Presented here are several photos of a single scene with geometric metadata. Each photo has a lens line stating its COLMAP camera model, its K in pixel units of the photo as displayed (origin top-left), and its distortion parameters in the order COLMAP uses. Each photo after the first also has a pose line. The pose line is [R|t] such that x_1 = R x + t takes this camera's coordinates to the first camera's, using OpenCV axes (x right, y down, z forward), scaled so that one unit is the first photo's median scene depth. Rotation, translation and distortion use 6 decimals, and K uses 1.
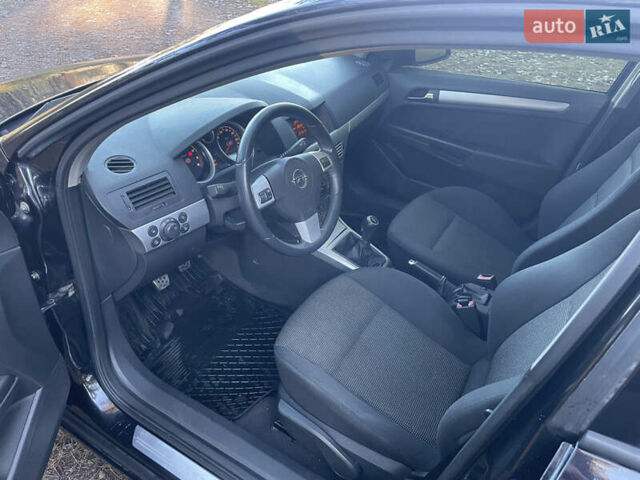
lens RADIAL K [[483.0, 0, 320.0], [0, 483.0, 240.0], [0, 0, 1]] dist [0.077069, -0.097134]
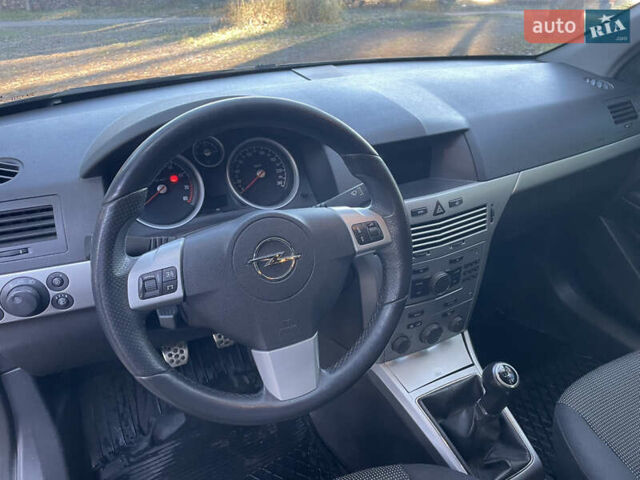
lens RADIAL K [[464.8, 0, 320.3], [0, 464.8, 196.7], [0, 0, 1]] dist [-0.000569, -0.081949]
pose [[0.833672, 0.151513, -0.531069, 0.209321], [-0.245359, 0.963127, -0.110386, -0.141211], [0.494762, 0.222328, 0.840107, 0.625115]]
